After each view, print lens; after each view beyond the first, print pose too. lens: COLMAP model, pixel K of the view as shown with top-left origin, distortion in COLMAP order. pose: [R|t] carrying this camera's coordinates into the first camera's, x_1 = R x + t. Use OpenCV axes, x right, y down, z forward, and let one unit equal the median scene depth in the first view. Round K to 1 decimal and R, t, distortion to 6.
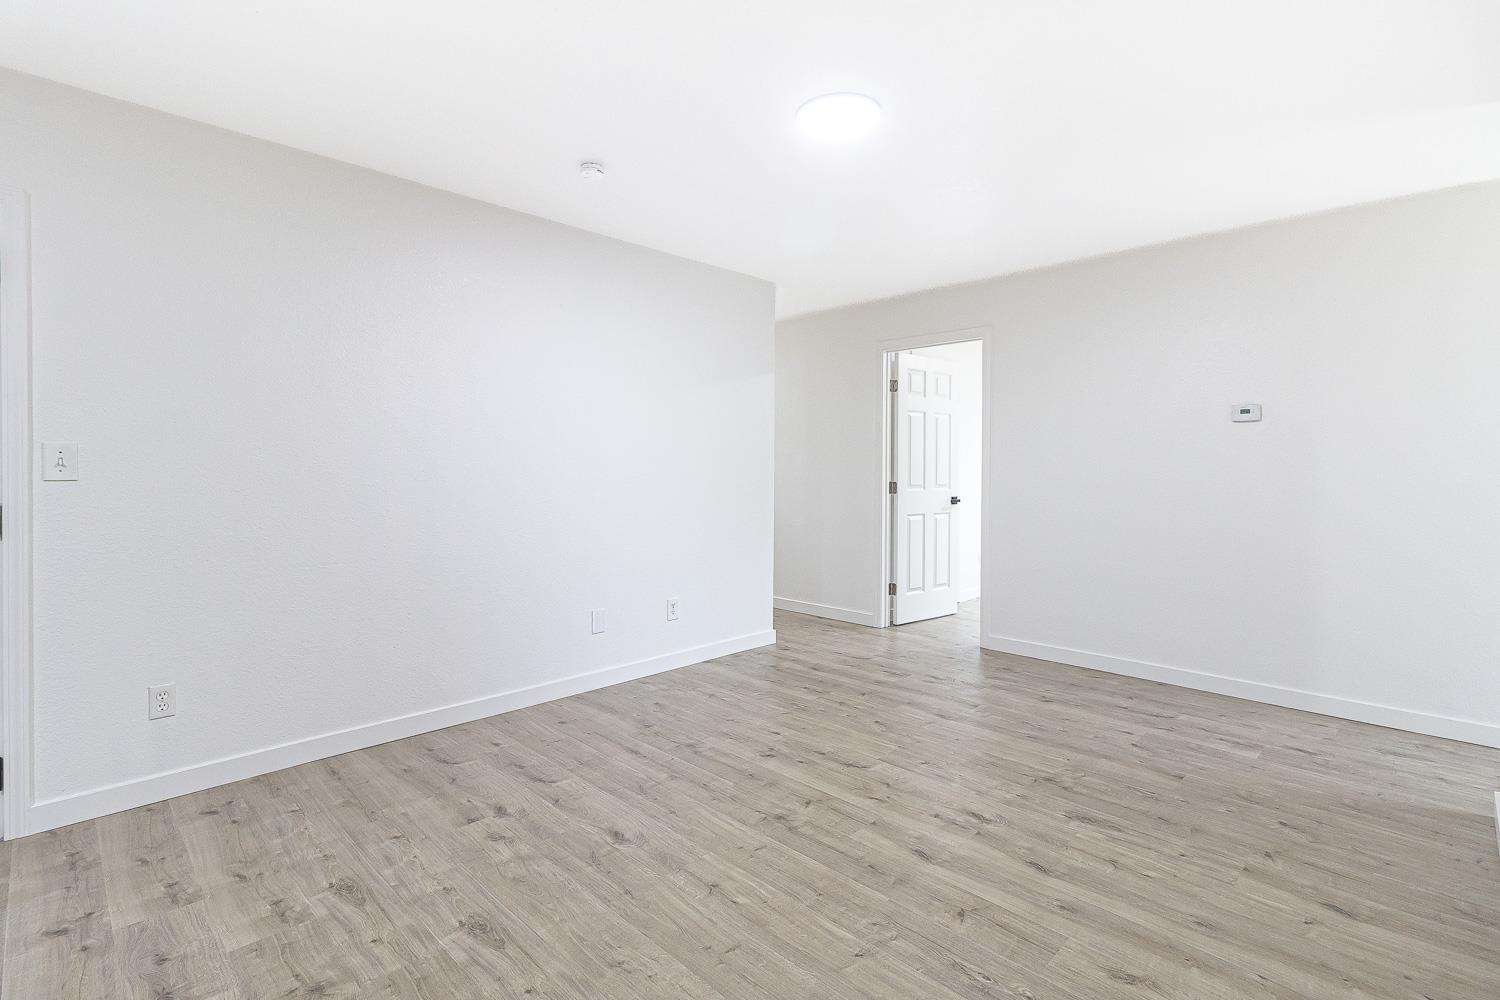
lens RADIAL K [[695.9, 0, 745.3], [0, 695.9, 474.9], [0, 0, 1]] dist [0.000268, 0.000428]
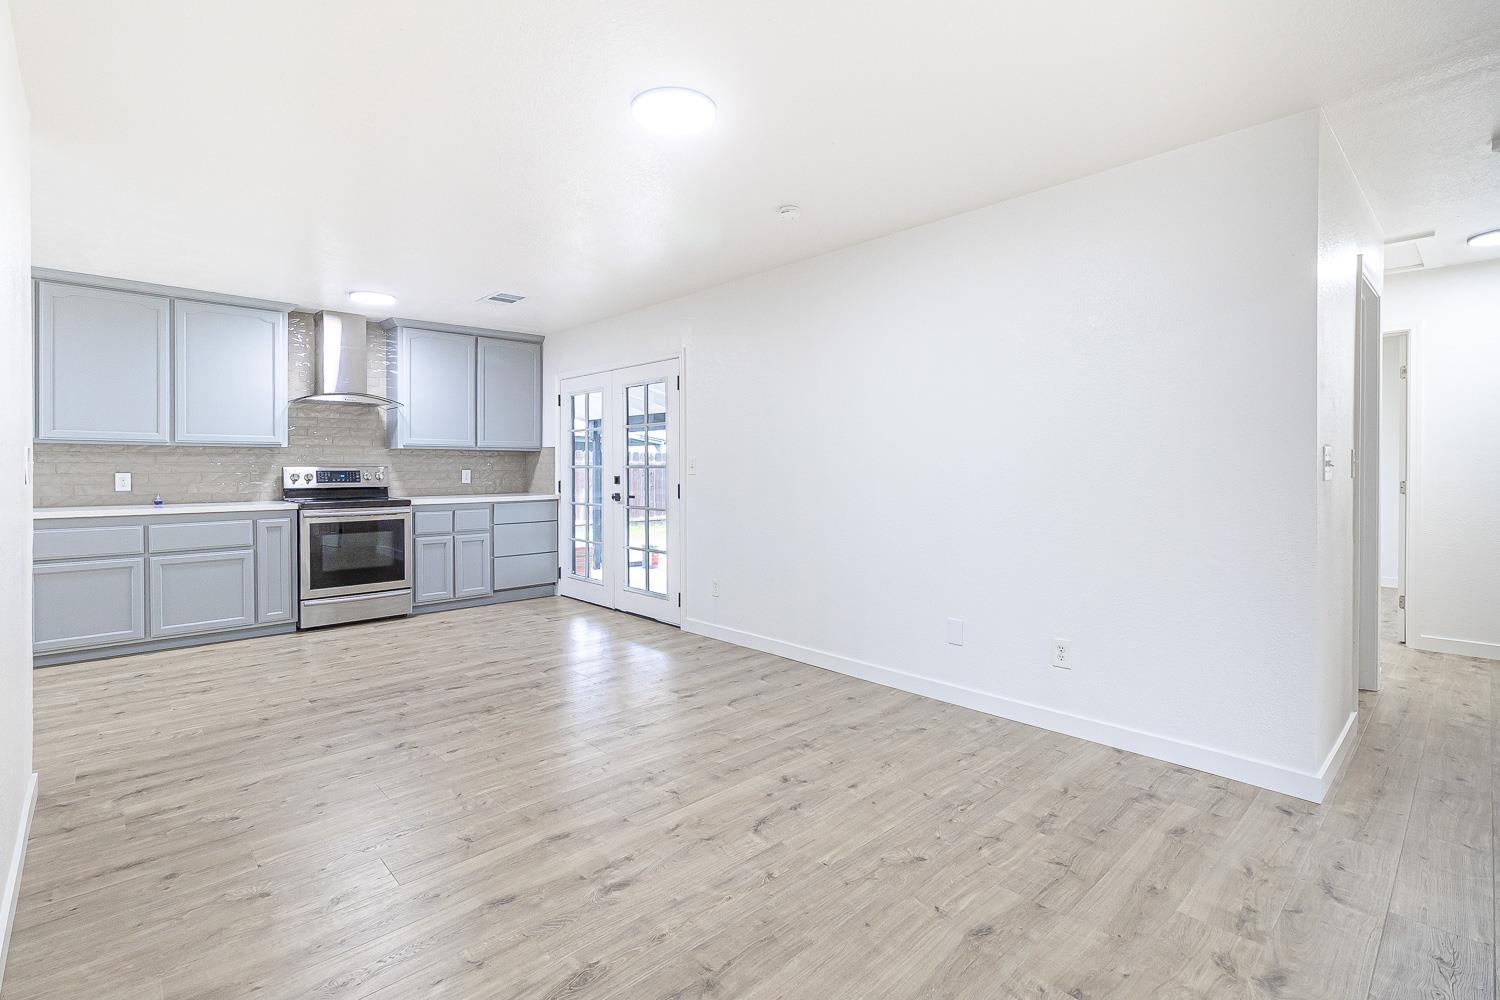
lens RADIAL K [[695.9, 0, 745.3], [0, 695.9, 474.9], [0, 0, 1]] dist [0.000268, 0.000428]
pose [[-0.032766, 0.006413, -0.999442, 0.938479], [-0.005837, 0.999961, 0.006608, -0.010024], [0.999446, 0.006050, -0.032727, 0.948196]]
